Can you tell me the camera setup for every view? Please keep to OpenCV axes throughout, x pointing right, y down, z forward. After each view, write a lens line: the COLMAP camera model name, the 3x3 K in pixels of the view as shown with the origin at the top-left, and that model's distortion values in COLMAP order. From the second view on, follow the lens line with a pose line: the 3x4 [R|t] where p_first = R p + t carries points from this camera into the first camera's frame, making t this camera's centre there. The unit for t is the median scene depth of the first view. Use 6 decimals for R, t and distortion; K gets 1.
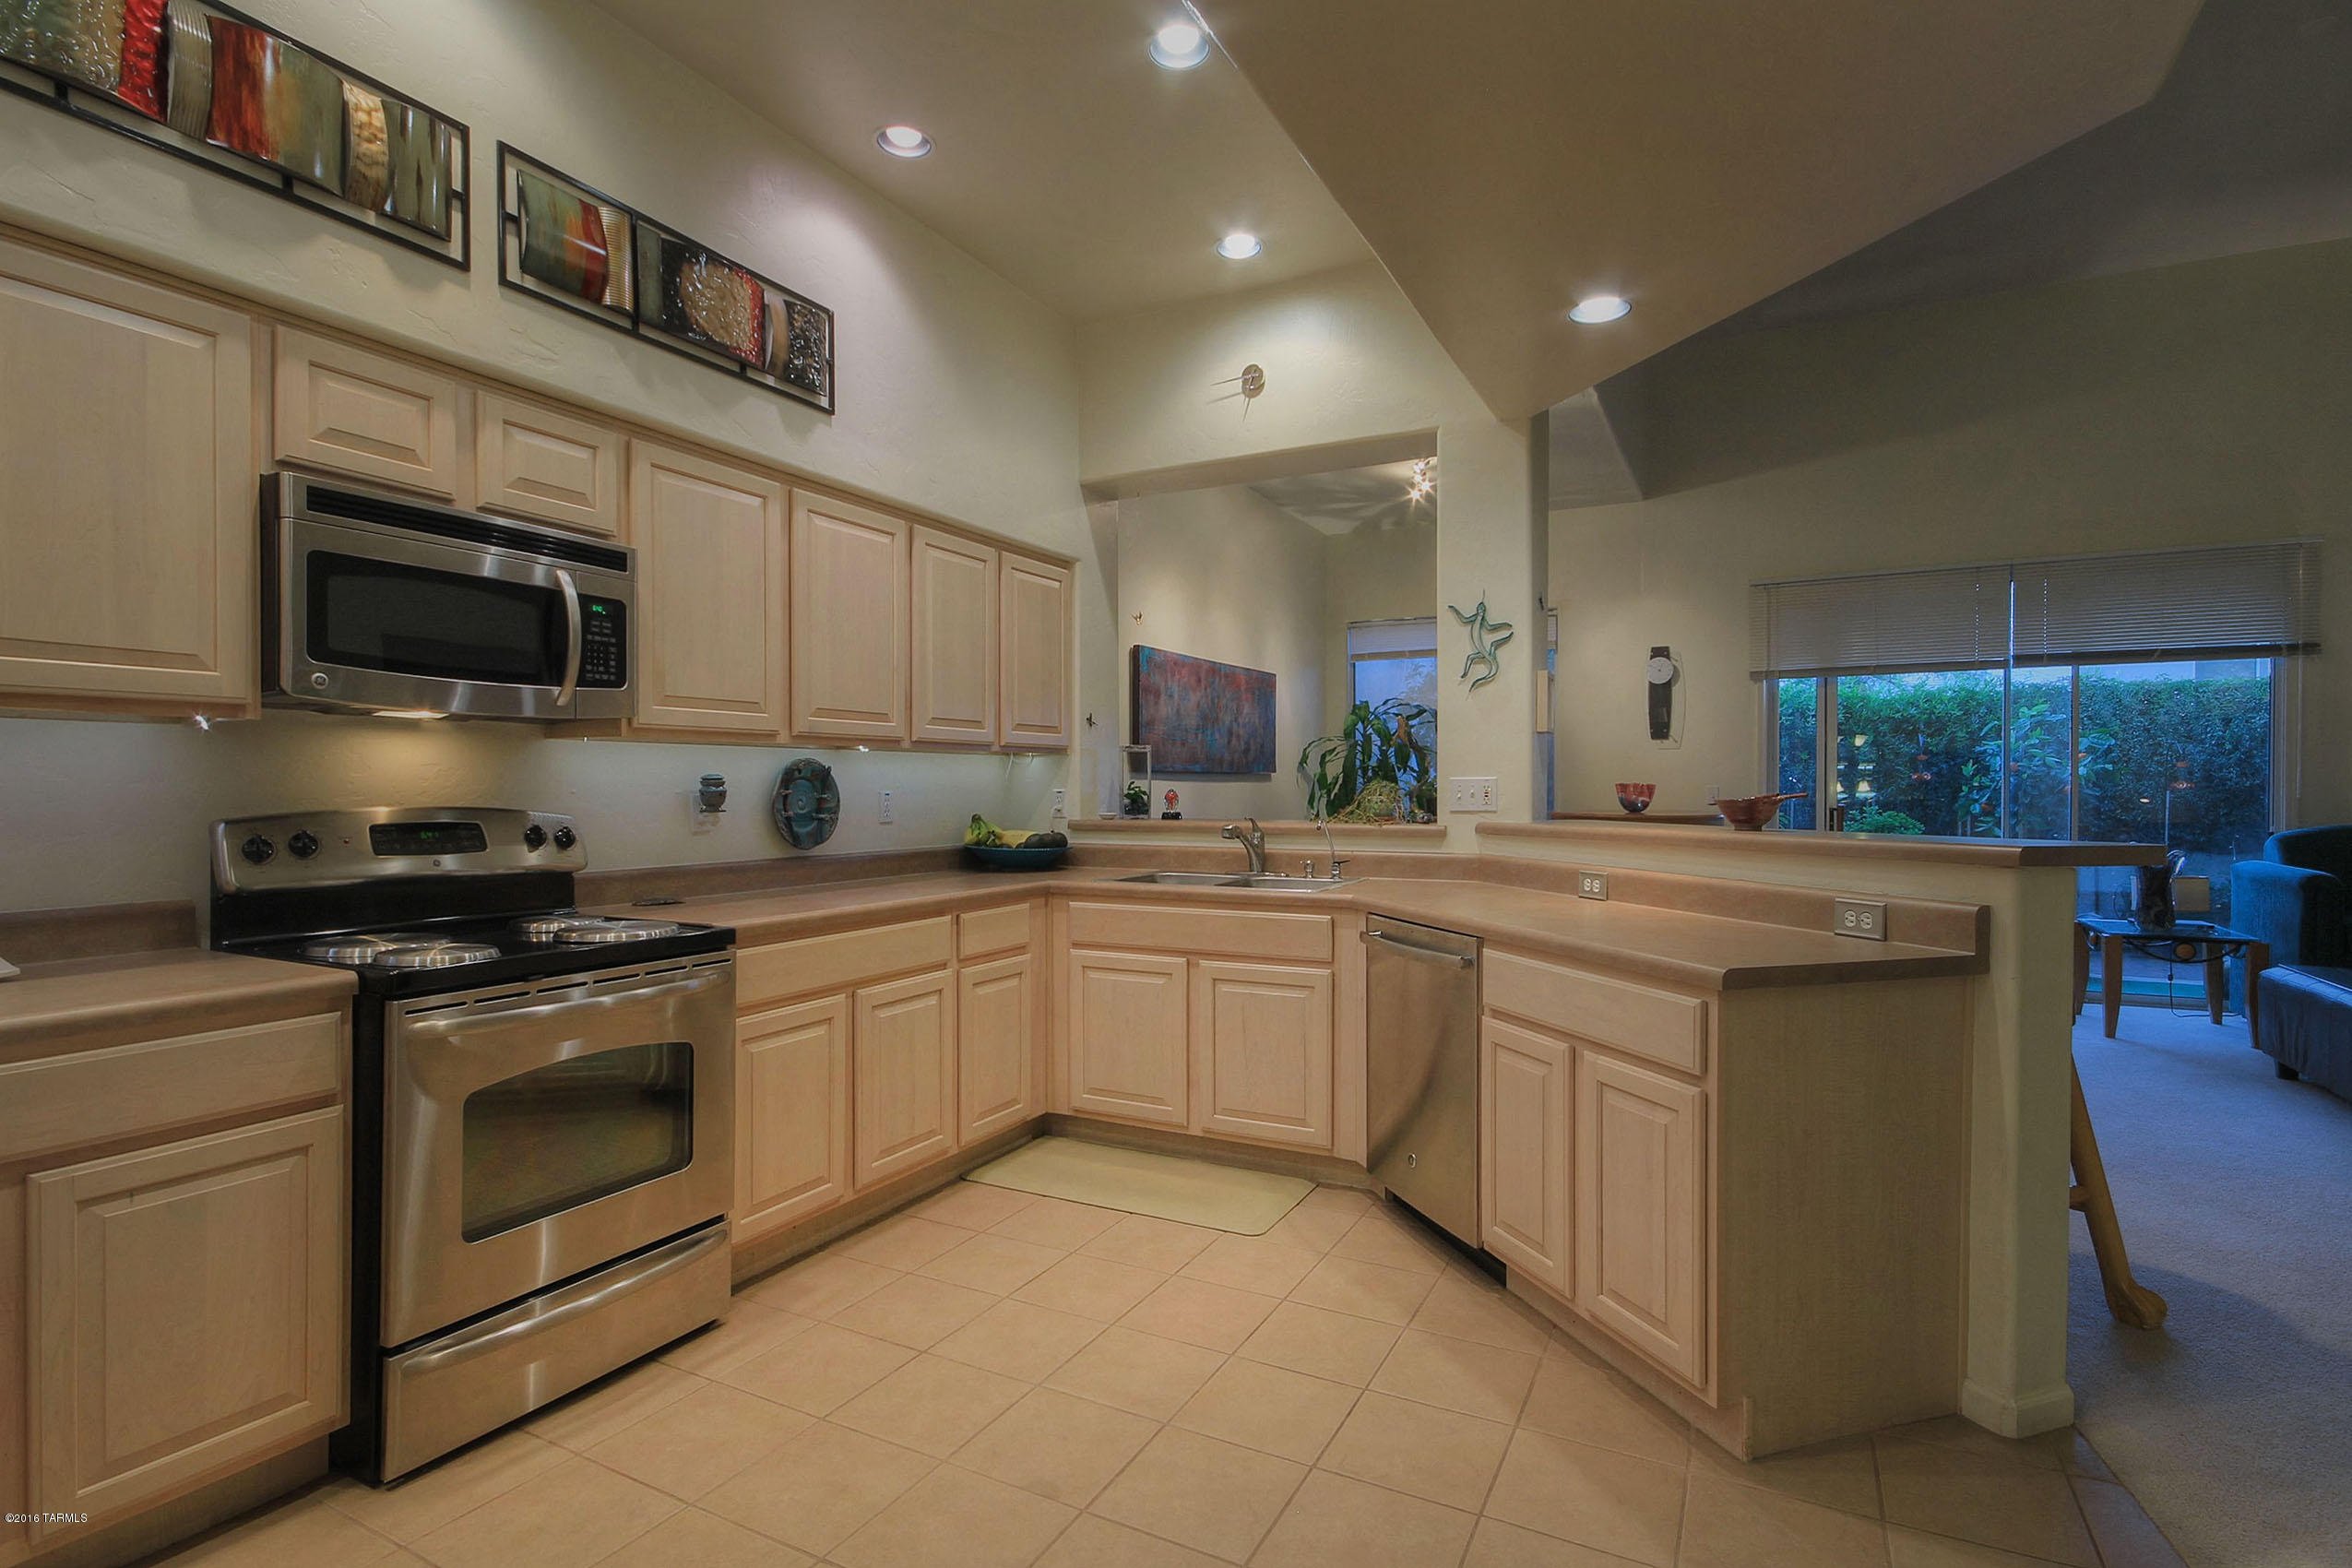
lens RADIAL K [[1127.7, 0, 1196.8], [0, 1127.7, 795.5], [0, 0, 1]] dist [0.003276, -0.007140]
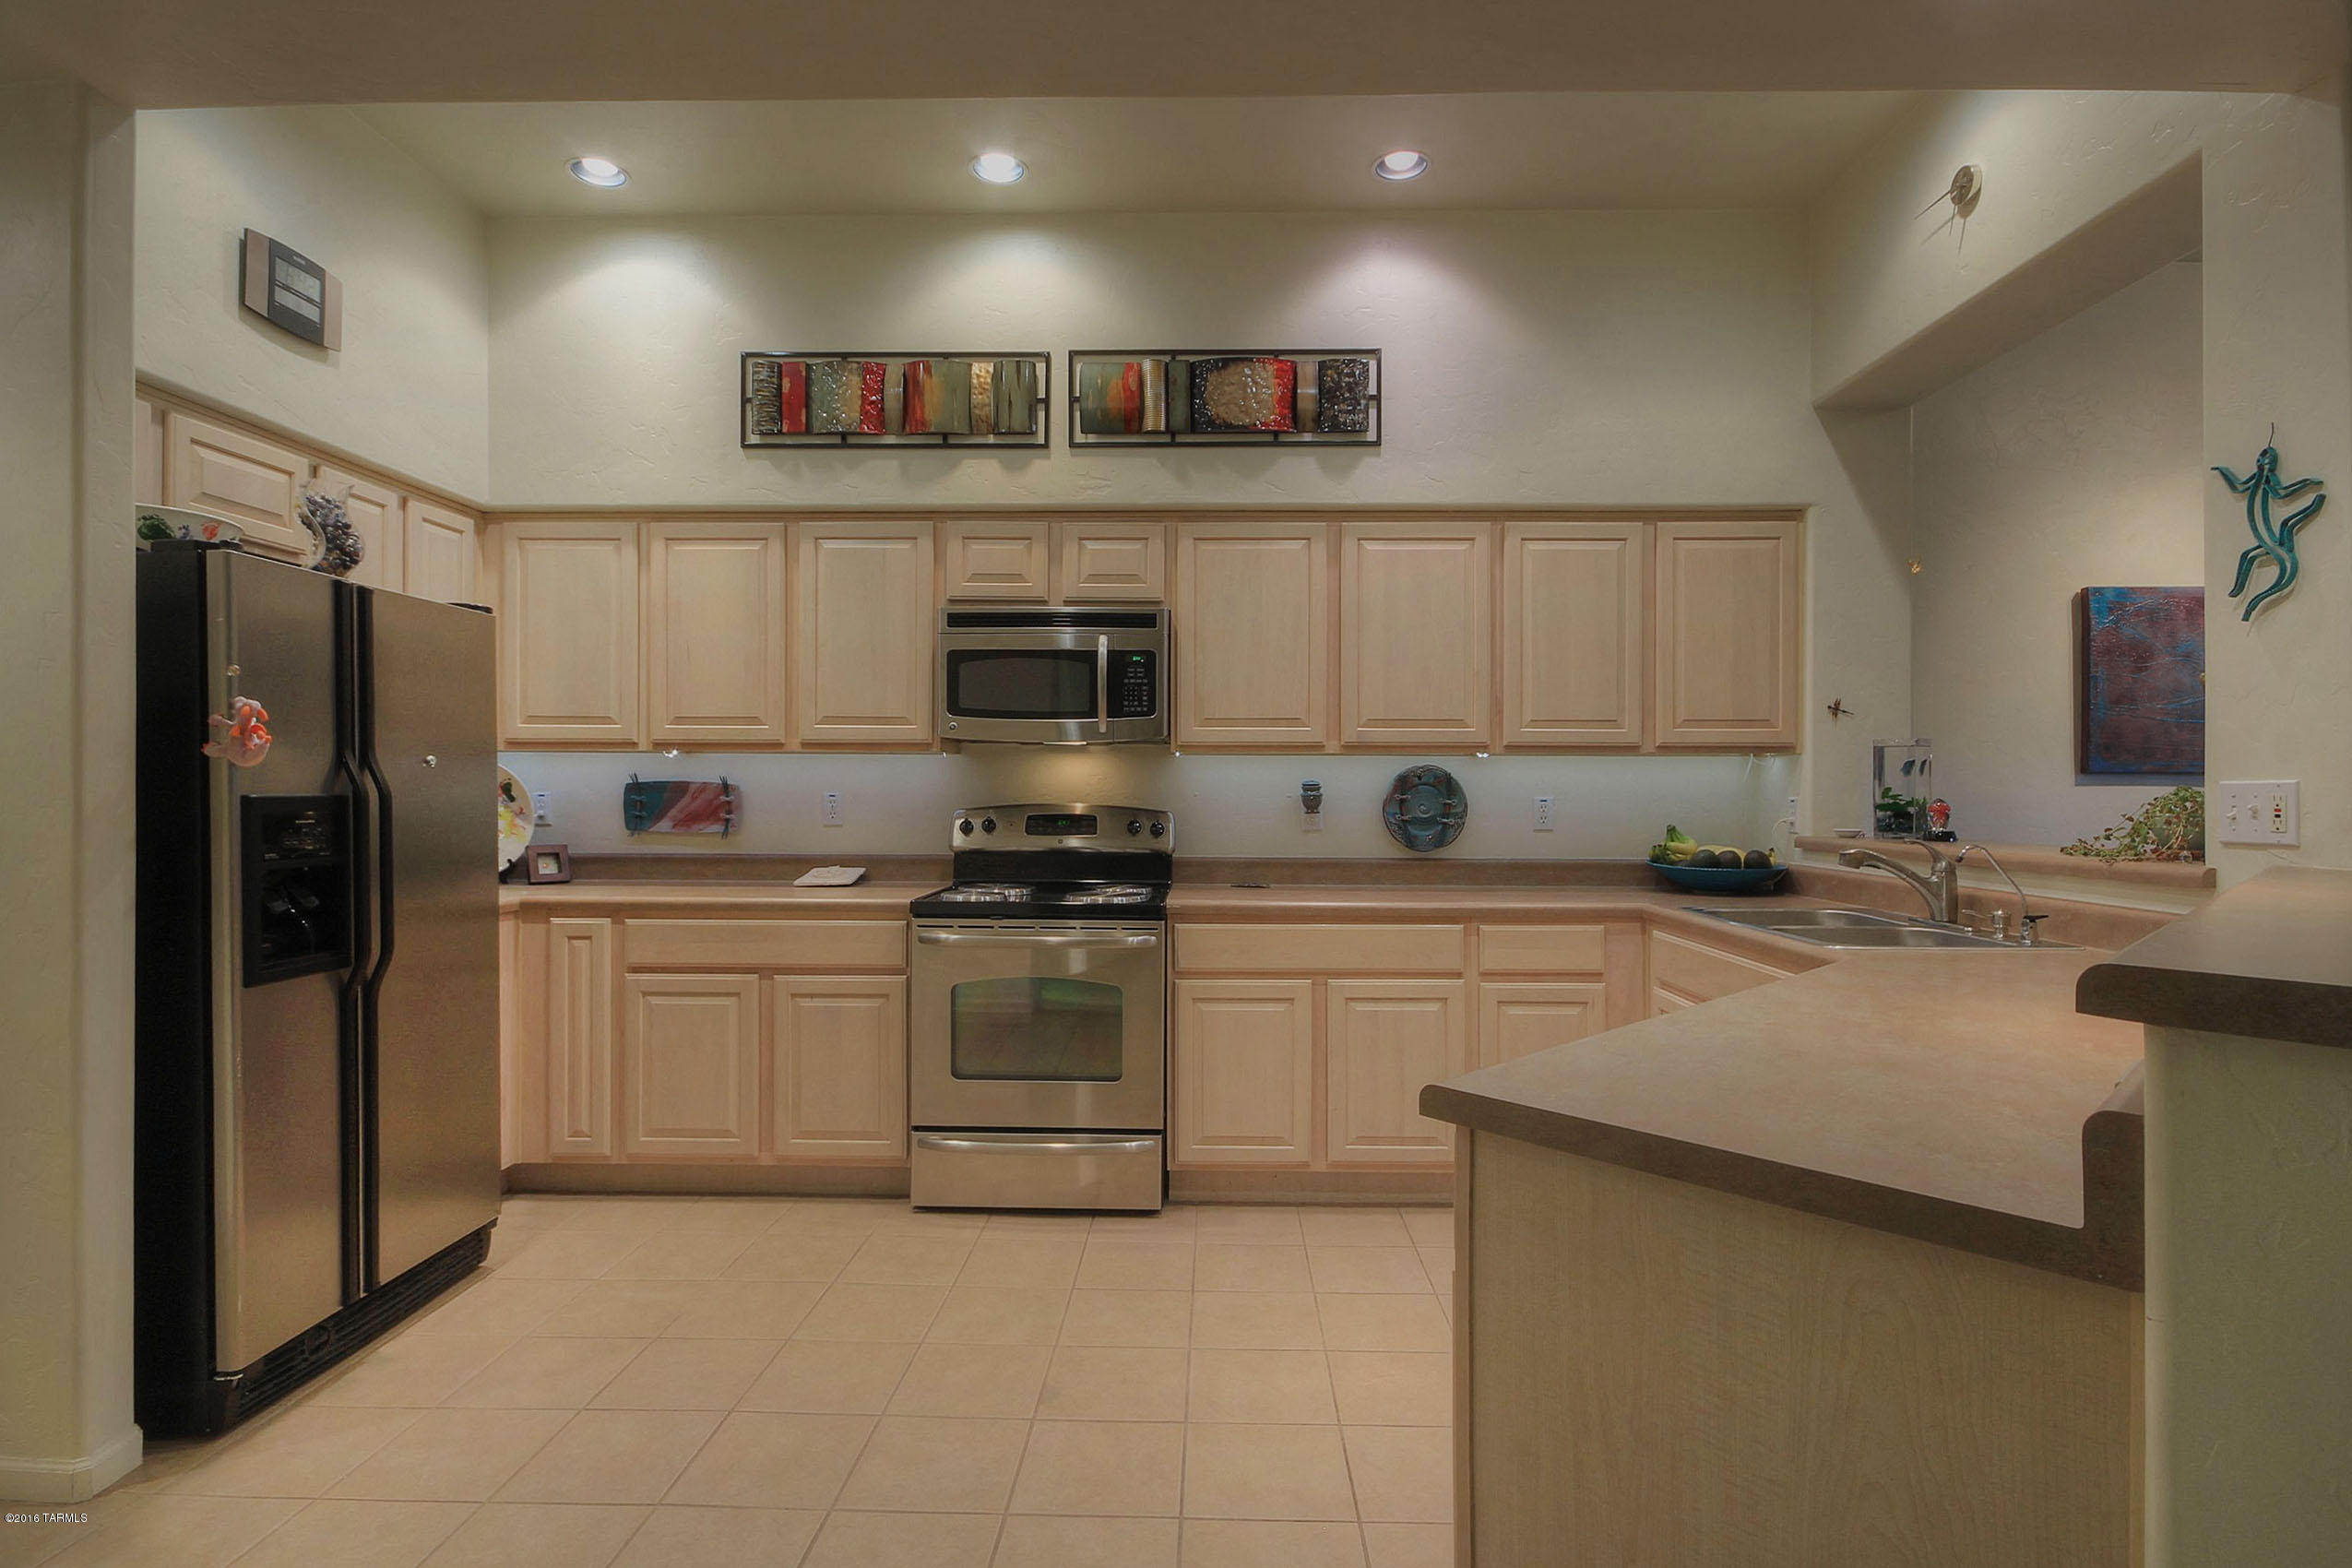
lens RADIAL K [[1127.7, 0, 1159.4], [0, 1127.7, 790.2], [0, 0, 1]] dist [0.003276, -0.007140]
pose [[0.433353, 0.003199, -0.901219, 0.505335], [-0.011566, 0.999931, -0.002012, -0.004479], [0.901150, 0.011295, 0.433360, 0.317568]]
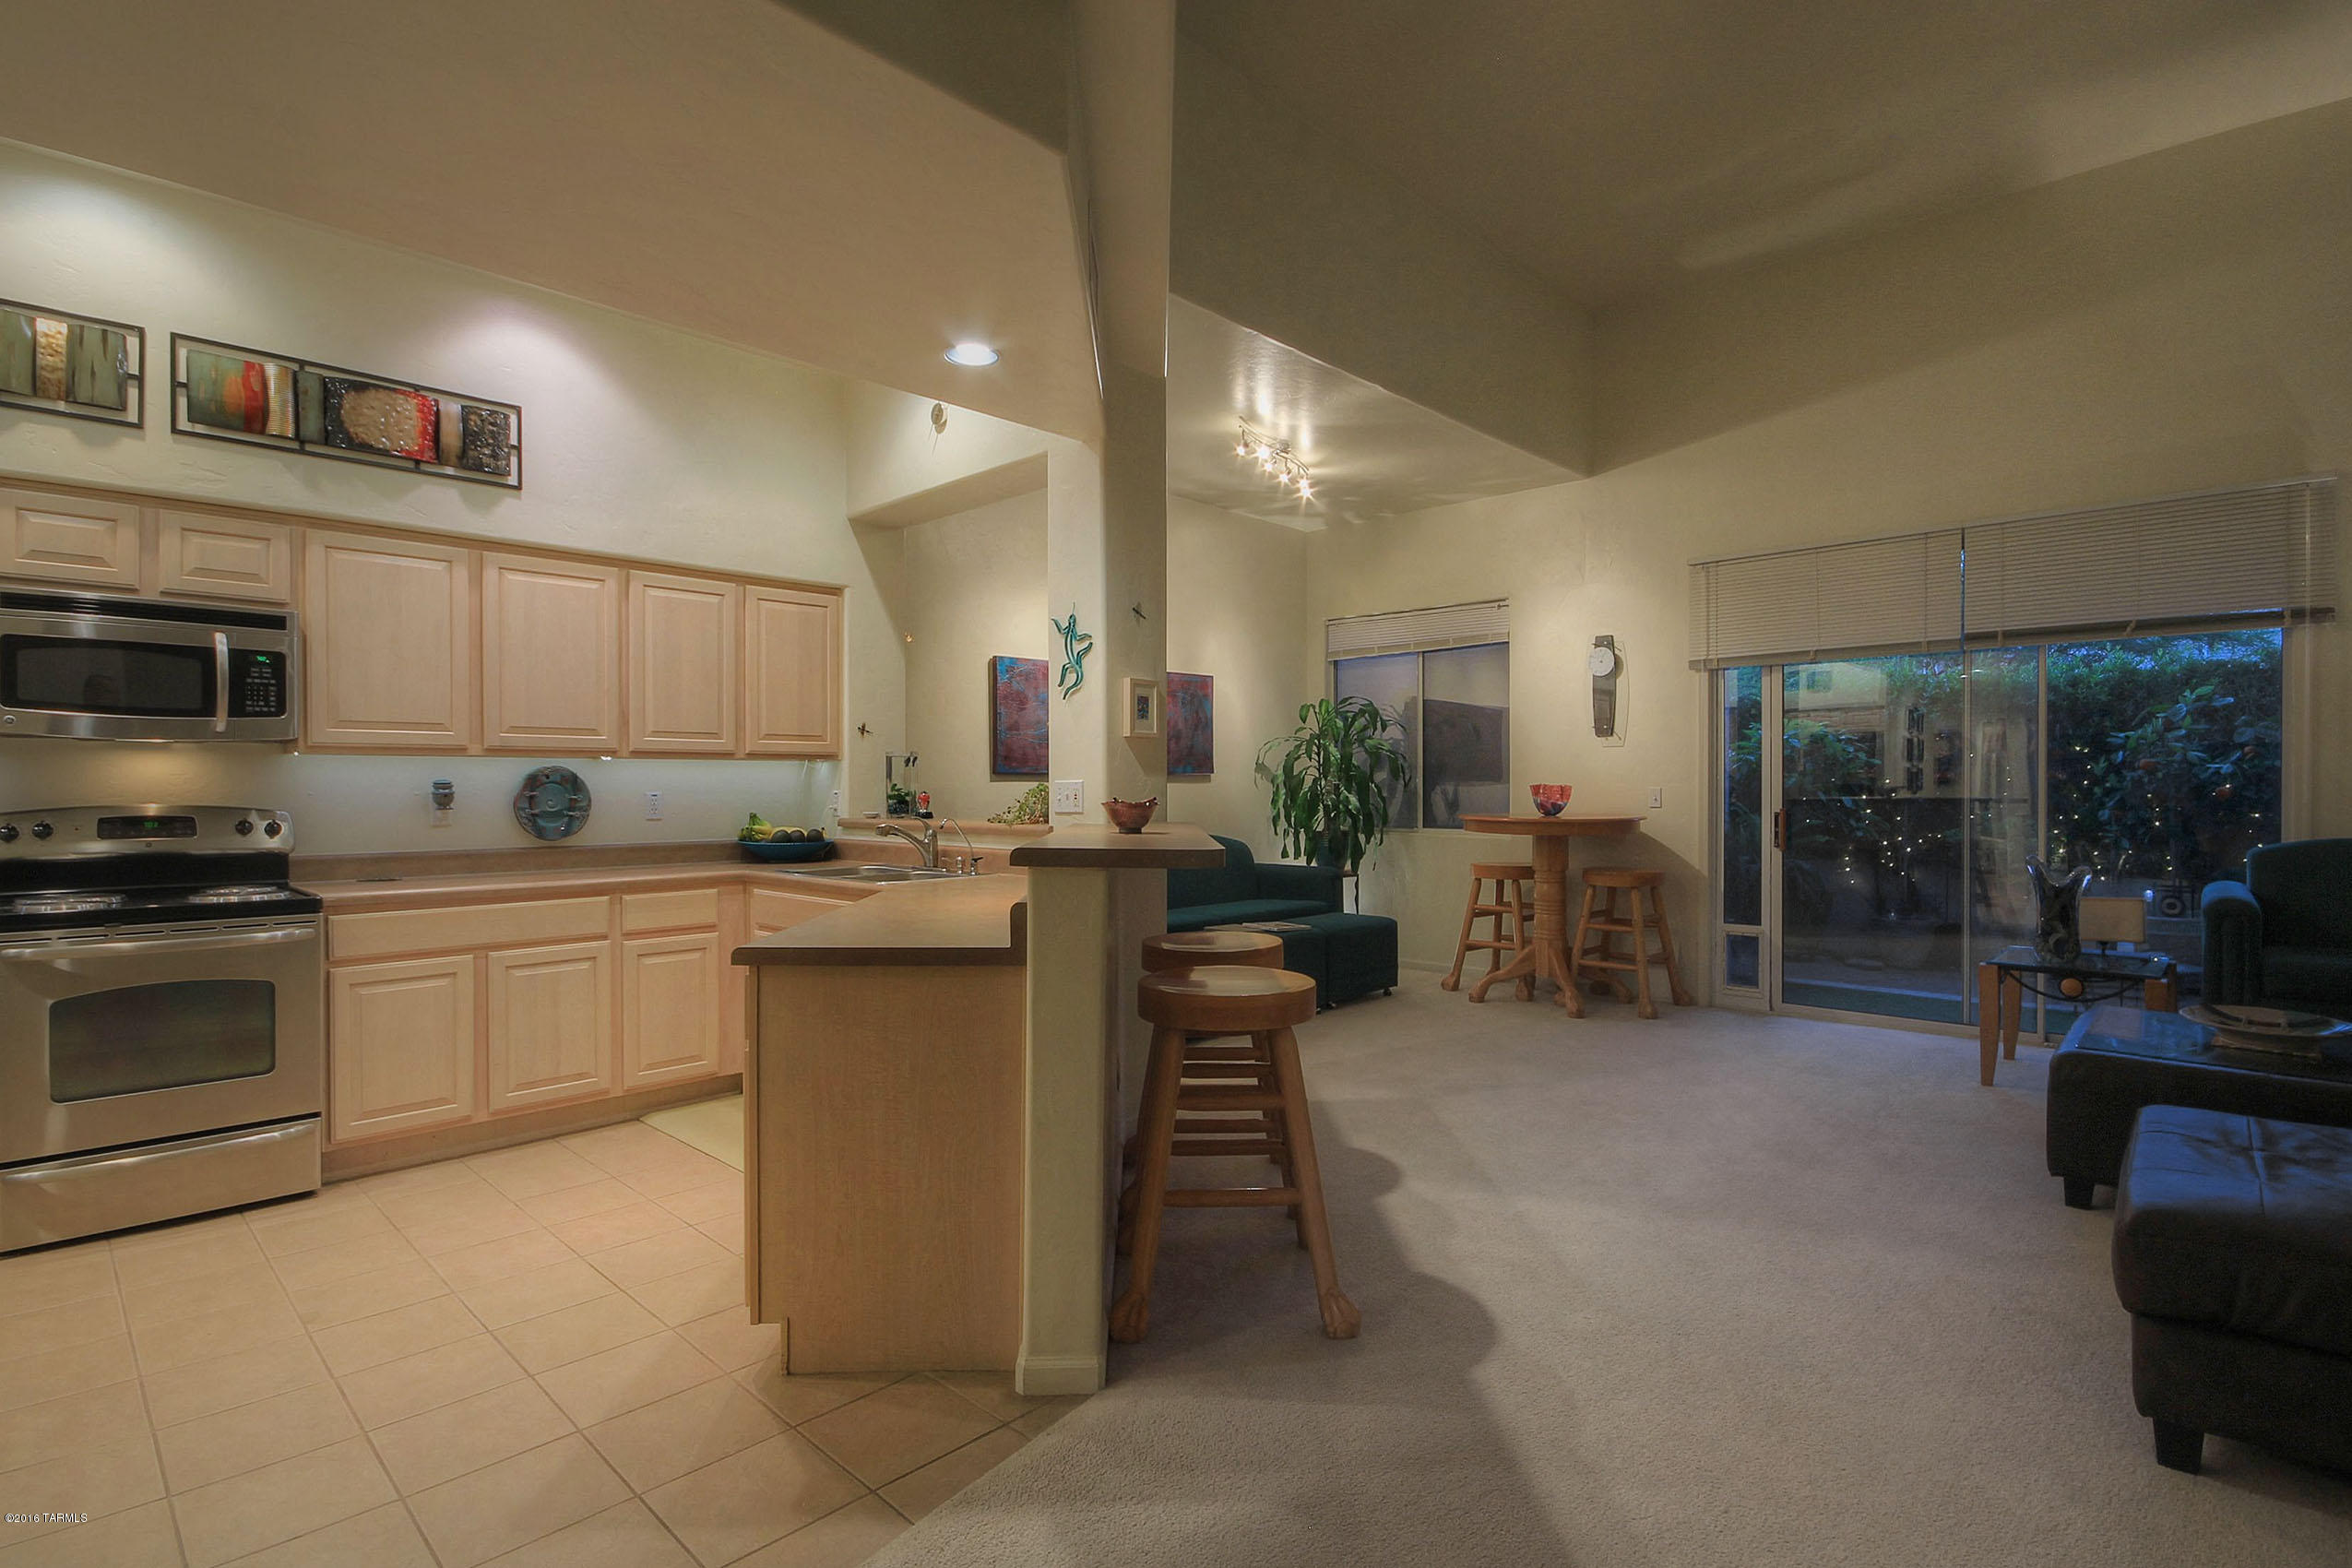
lens RADIAL K [[1127.7, 0, 1157.7], [0, 1127.7, 790.1], [0, 0, 1]] dist [0.003276, -0.007140]
pose [[0.959840, 0.001041, -0.280545, 0.636459], [-0.001549, 0.999998, -0.001589, -0.005931], [0.280543, 0.001959, 0.959840, 0.004217]]
